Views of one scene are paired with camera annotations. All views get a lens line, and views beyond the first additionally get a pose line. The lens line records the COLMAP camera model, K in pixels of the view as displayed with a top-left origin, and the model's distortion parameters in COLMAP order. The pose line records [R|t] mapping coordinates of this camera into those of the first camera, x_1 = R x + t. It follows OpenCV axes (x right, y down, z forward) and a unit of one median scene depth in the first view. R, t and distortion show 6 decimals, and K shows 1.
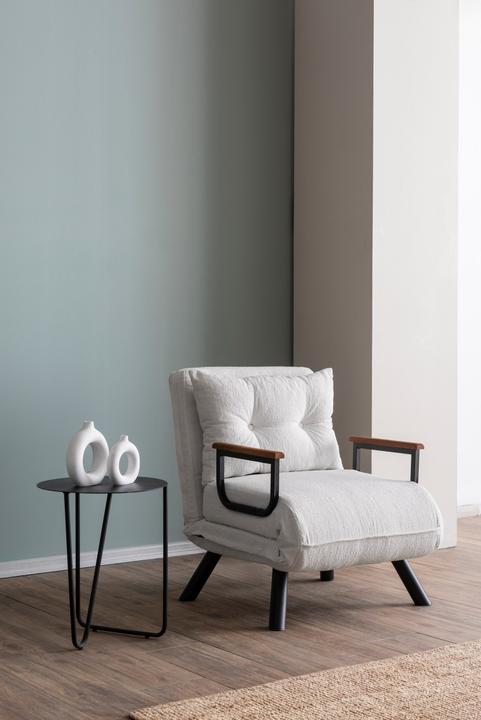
lens RADIAL K [[1238.2, 0, 240.5], [0, 1238.2, 360.0], [0, 0, 1]] dist [-0.009167, 0.059922]
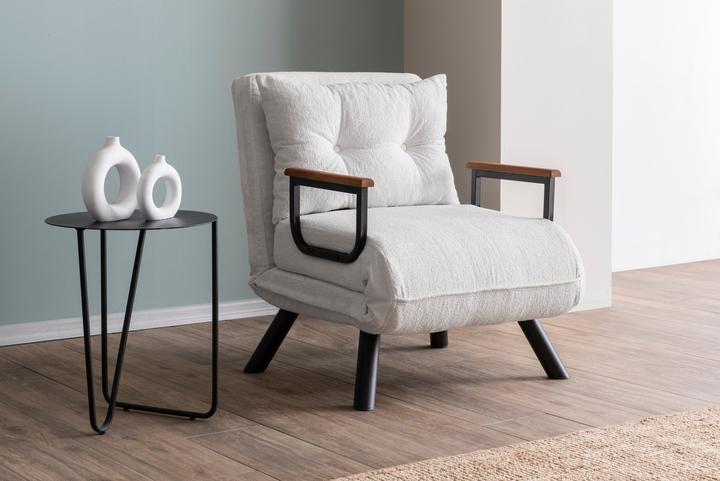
lens RADIAL K [[1487.0, 0, 361.3], [0, 1487.0, 142.7], [0, 0, 1]] dist [-0.014880, 0.008377]
pose [[0.999922, -0.000408, -0.012517, 0.038601], [0.000832, 0.999427, 0.033847, 0.020918], [0.012496, -0.033854, 0.999349, 0.082184]]
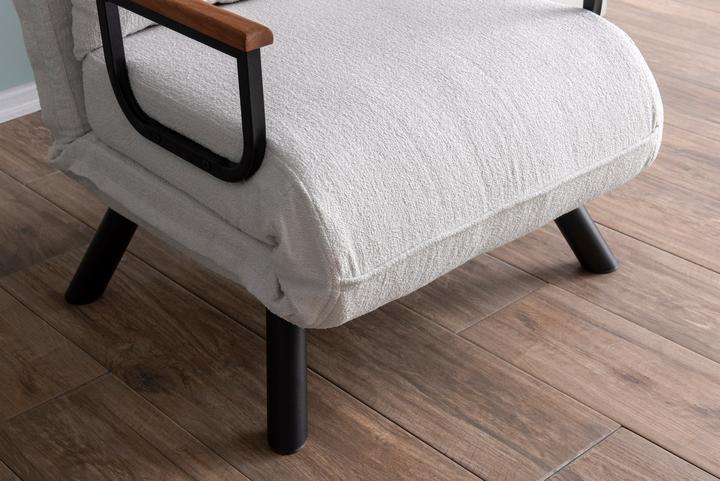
lens RADIAL K [[1255.9, 0, 360.0], [0, 1255.9, 240.5], [0, 0, 1]] dist [0.013529, 0.120105]
pose [[0.994114, -0.086614, 0.065077, 0.031467], [0.046497, 0.883659, 0.465816, -0.035836], [-0.097851, -0.460049, 0.882485, 0.648015]]
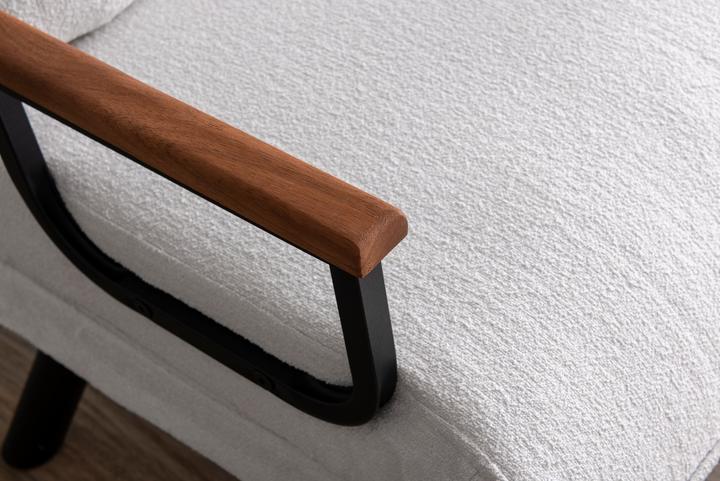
lens RADIAL K [[1404.1, 0, 360.0], [0, 1404.1, 240.5], [0, 0, 1]] dist [-0.002322, -0.008681]
pose [[0.953639, -0.286586, 0.091874, 0.011842], [0.142846, 0.699731, 0.699980, -0.050536], [-0.264892, -0.654404, 0.708229, 0.858410]]
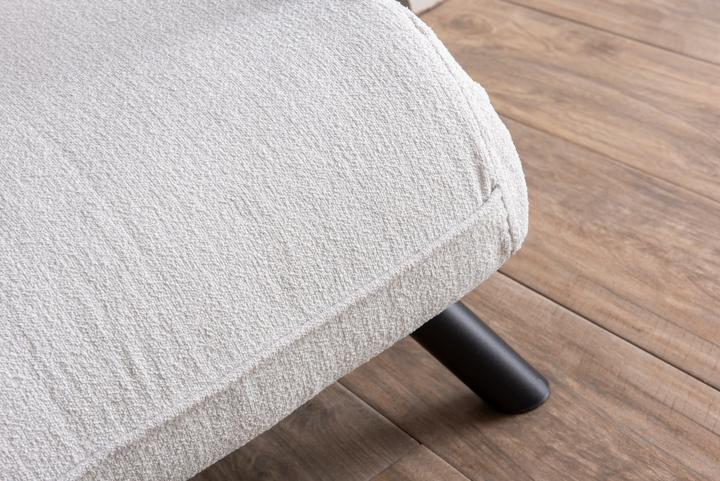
lens RADIAL K [[1404.1, 0, 360.0], [0, 1404.1, 240.5], [0, 0, 1]] dist [-0.002322, -0.008681]
pose [[0.959782, -0.219502, -0.175037, 0.186992], [0.279168, 0.812215, 0.512222, 0.011238], [0.029734, -0.540486, 0.840827, 0.828922]]
